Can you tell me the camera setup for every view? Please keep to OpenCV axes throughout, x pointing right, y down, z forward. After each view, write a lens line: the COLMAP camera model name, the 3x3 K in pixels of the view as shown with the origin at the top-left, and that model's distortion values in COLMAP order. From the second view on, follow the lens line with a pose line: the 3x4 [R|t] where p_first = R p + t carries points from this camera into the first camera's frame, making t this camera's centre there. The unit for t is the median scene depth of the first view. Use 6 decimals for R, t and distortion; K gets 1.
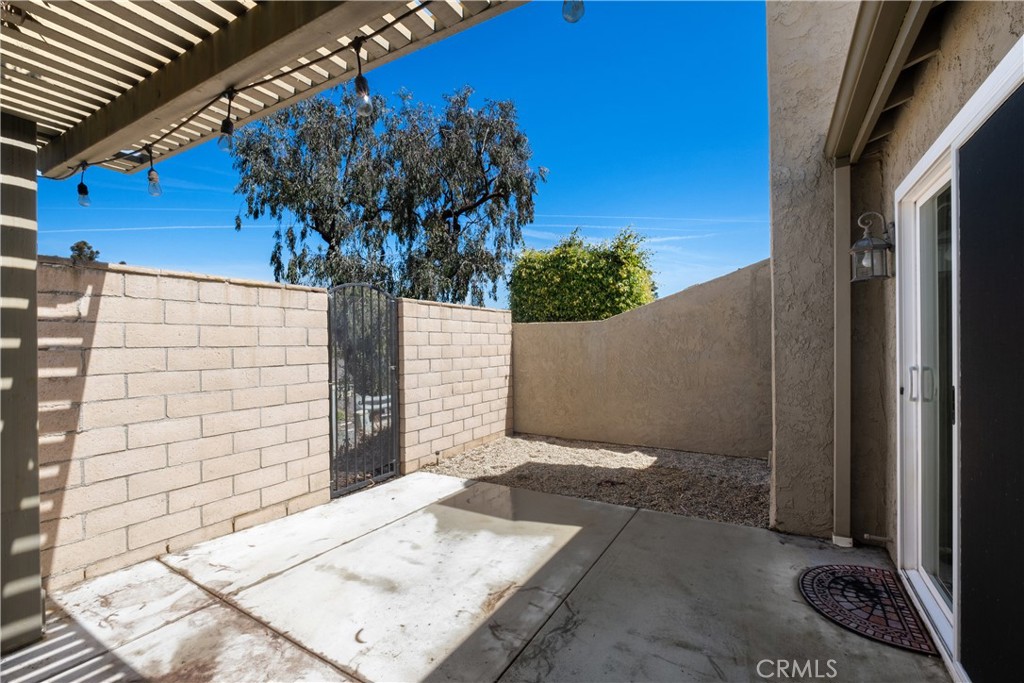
lens RADIAL K [[448.8, 0, 507.2], [0, 448.8, 344.5], [0, 0, 1]] dist [-0.006261, -0.000526]
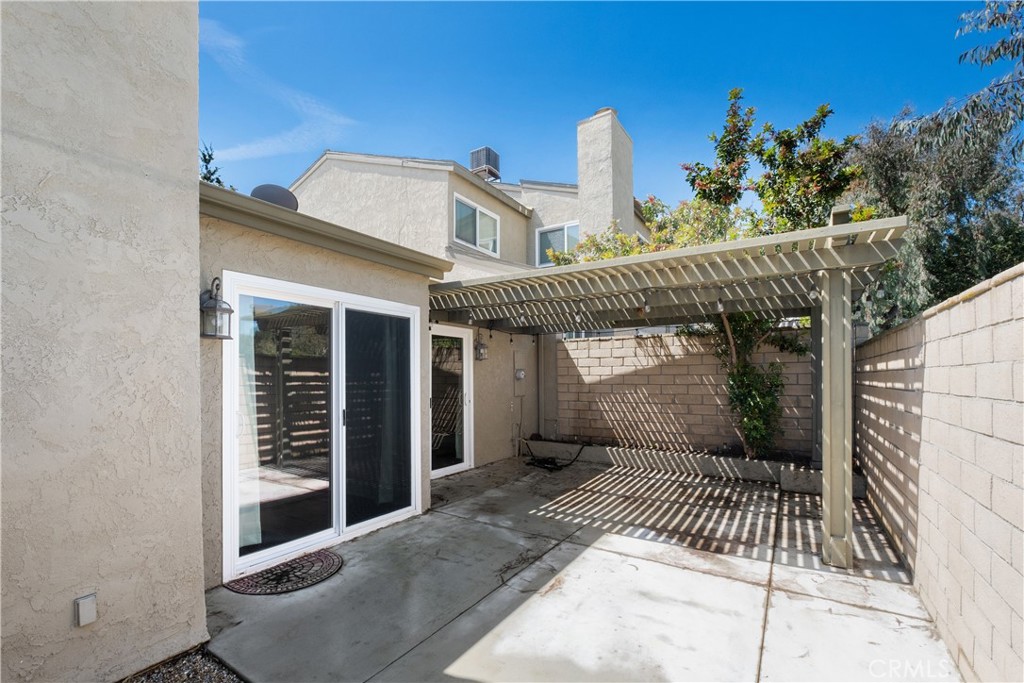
lens RADIAL K [[448.8, 0, 495.6], [0, 448.8, 387.8], [0, 0, 1]] dist [-0.006261, -0.000526]
pose [[-0.998548, 0.010465, 0.052850, 0.049346], [0.011773, 0.999631, 0.024495, -0.030491], [-0.052574, 0.025082, -0.998302, 1.545936]]
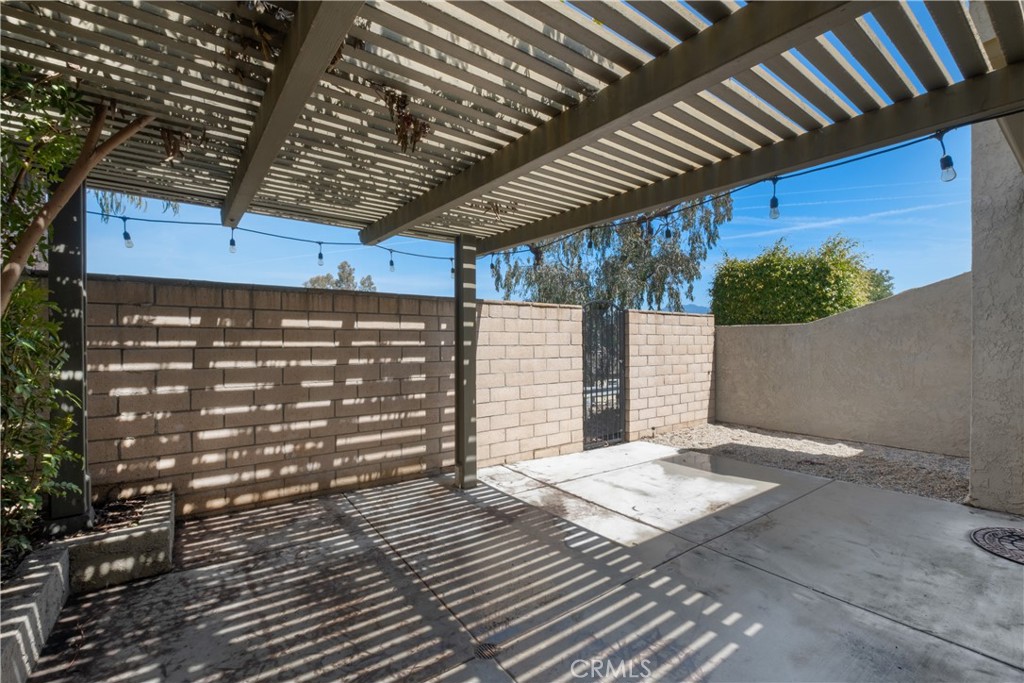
lens RADIAL K [[448.8, 0, 506.2], [0, 448.8, 346.0], [0, 0, 1]] dist [-0.006261, -0.000526]
pose [[0.921499, 0.010726, -0.388232, -0.066992], [-0.007331, 0.999921, 0.010225, -0.007226], [0.388311, -0.006576, 0.921505, -0.492571]]
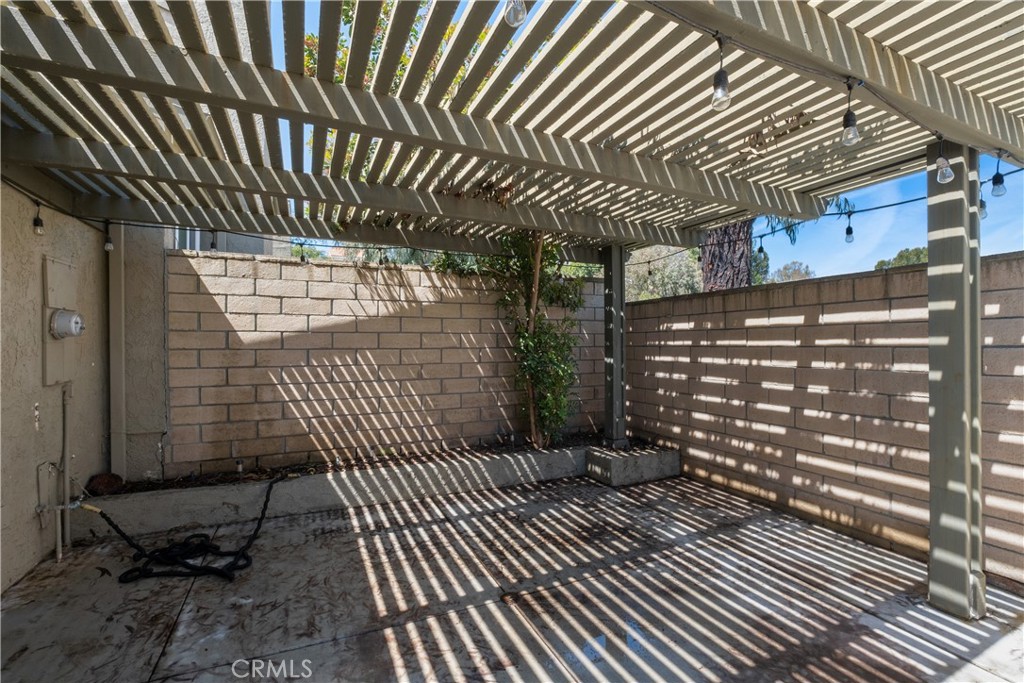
lens RADIAL K [[448.8, 0, 507.3], [0, 448.8, 343.4], [0, 0, 1]] dist [-0.006261, -0.000526]
pose [[-0.569740, 0.006014, -0.821803, 0.251391], [0.004600, 0.999981, 0.004129, -0.003639], [0.821812, -0.001428, -0.569757, 0.399284]]
